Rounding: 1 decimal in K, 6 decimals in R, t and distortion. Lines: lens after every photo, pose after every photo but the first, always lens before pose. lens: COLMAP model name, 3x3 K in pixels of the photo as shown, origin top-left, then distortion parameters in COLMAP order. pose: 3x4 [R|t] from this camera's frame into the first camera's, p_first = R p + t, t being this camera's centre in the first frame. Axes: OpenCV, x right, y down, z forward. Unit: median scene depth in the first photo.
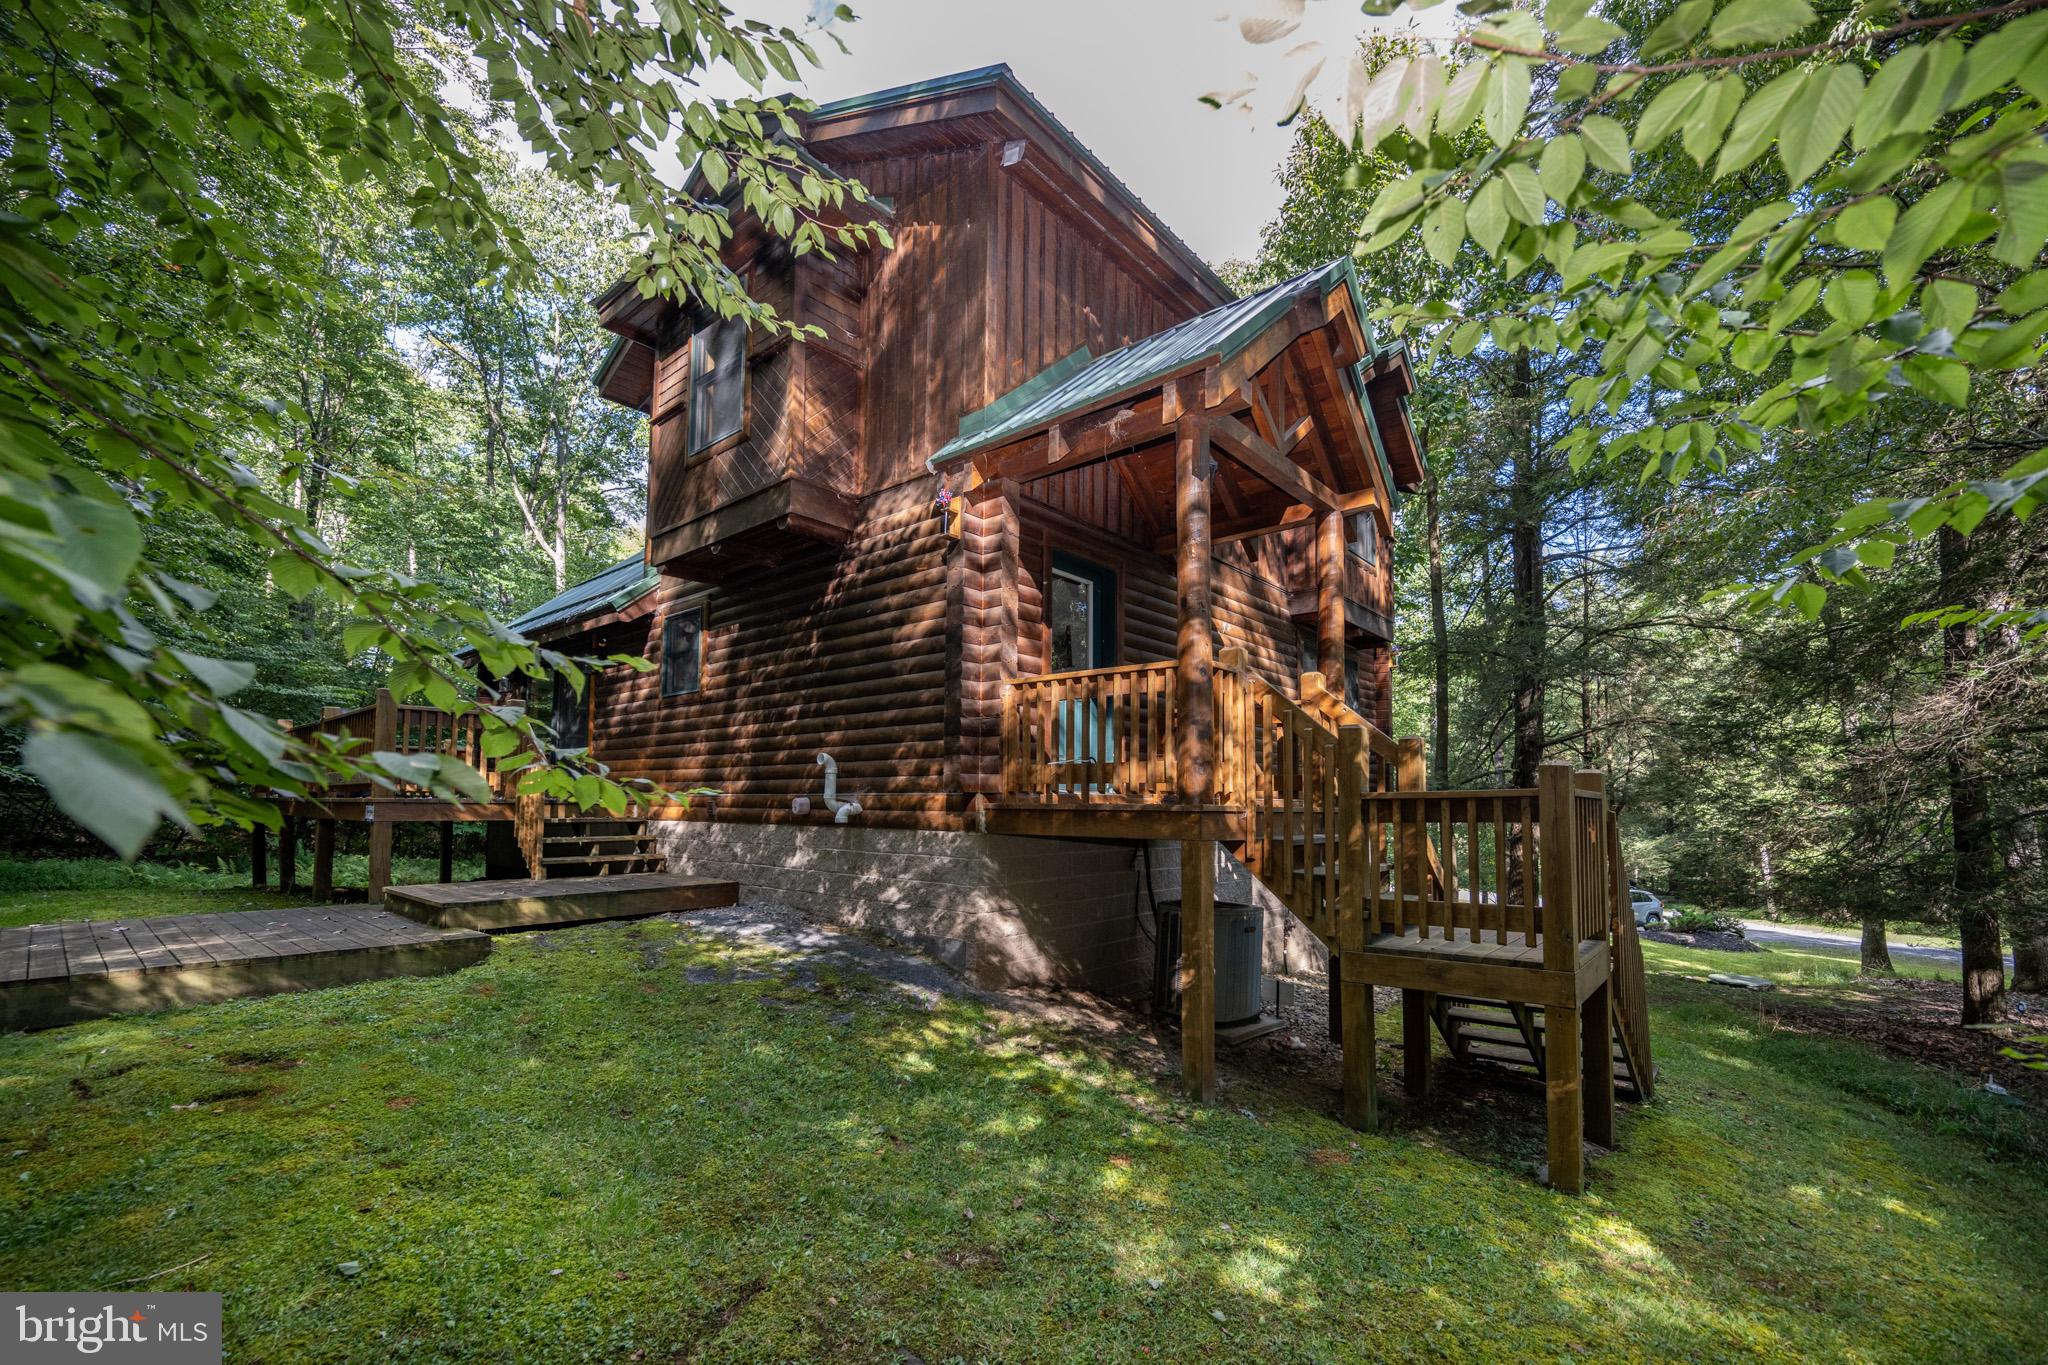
lens RADIAL K [[846.9, 0, 1010.0], [0, 846.9, 752.1], [0, 0, 1]] dist [0.002657, -0.000525]
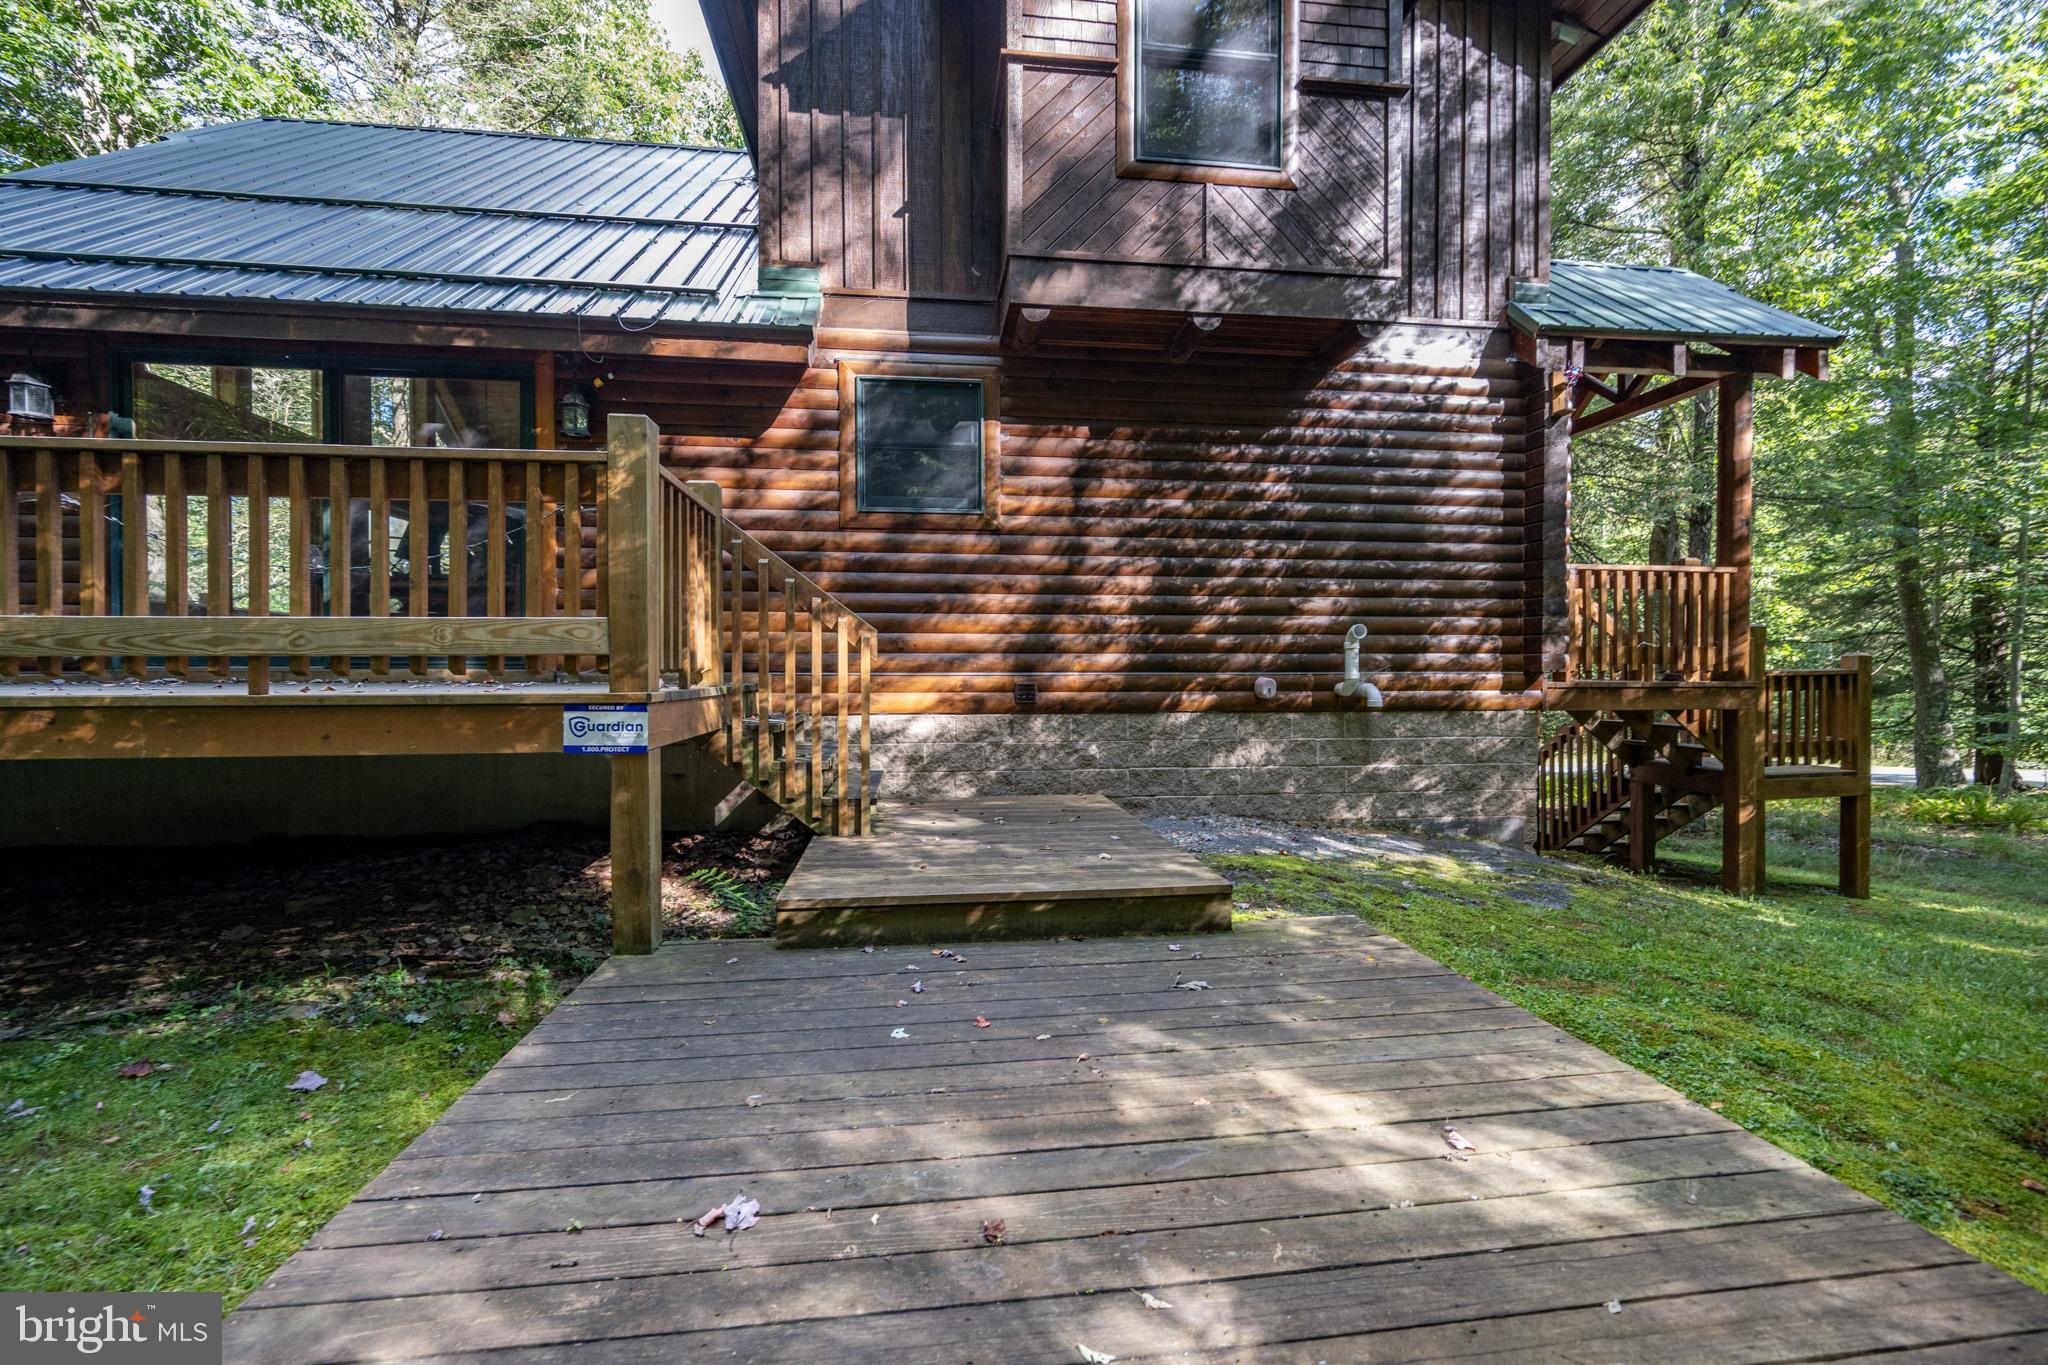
lens RADIAL K [[846.9, 0, 1025.1], [0, 846.9, 681.2], [0, 0, 1]] dist [0.002657, -0.000525]
pose [[0.661908, -0.017577, 0.749379, -1.071272], [-0.039204, 0.997545, 0.058025, 0.021373], [-0.748559, -0.067786, 0.659594, 0.694833]]
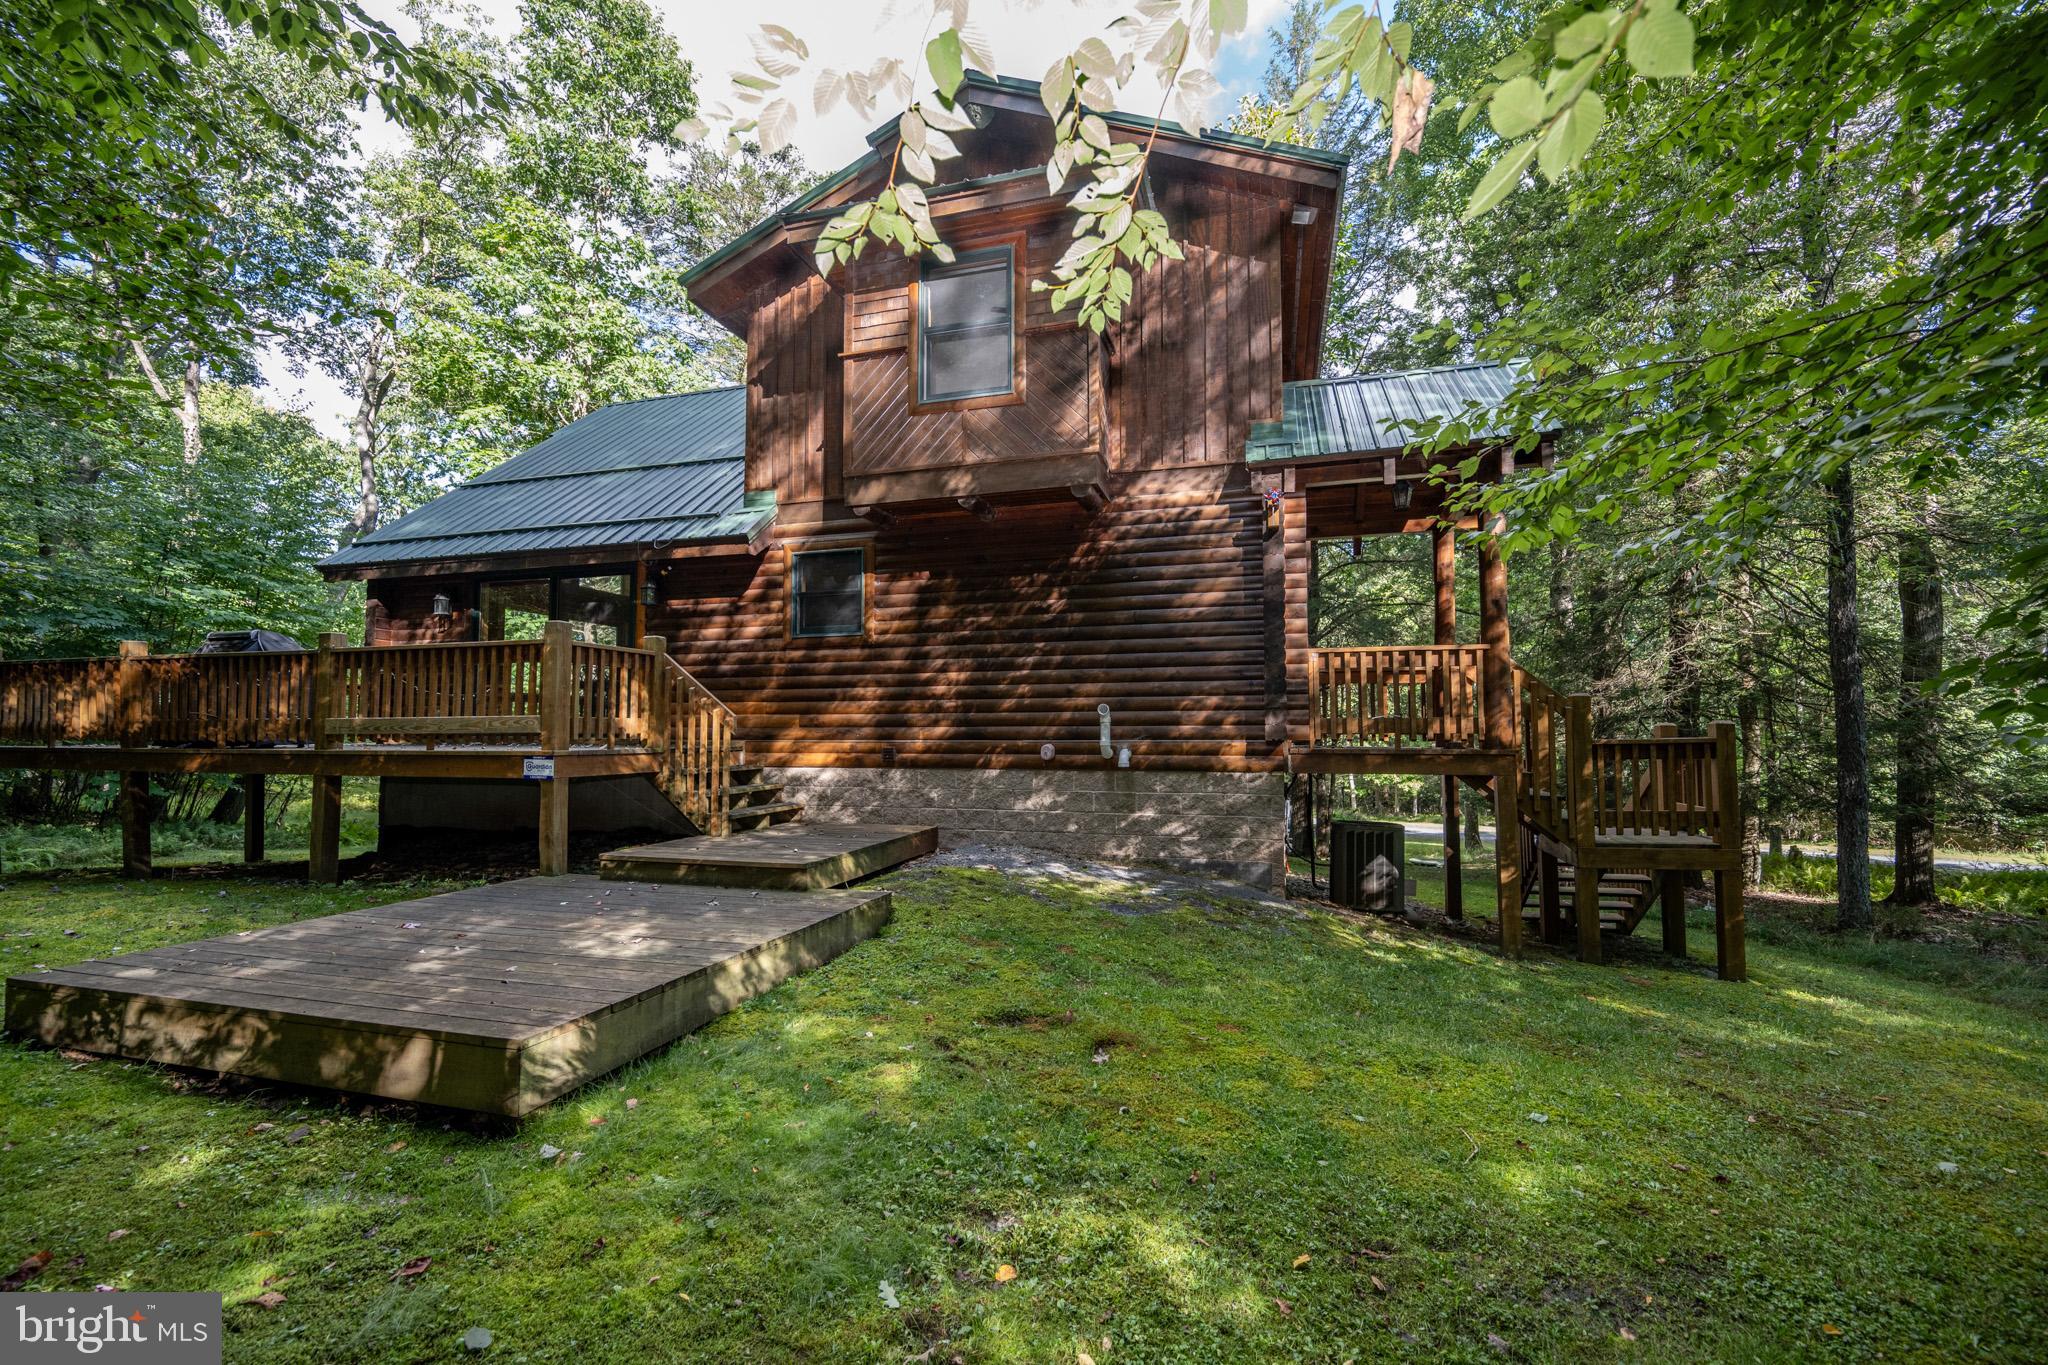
lens RADIAL K [[846.9, 0, 1013.9], [0, 846.9, 685.9], [0, 0, 1]] dist [0.002657, -0.000525]
pose [[0.910973, 0.013981, 0.412228, -0.783805], [-0.016291, 0.999865, 0.002091, -0.022869], [-0.412143, -0.008620, 0.911078, 0.047932]]
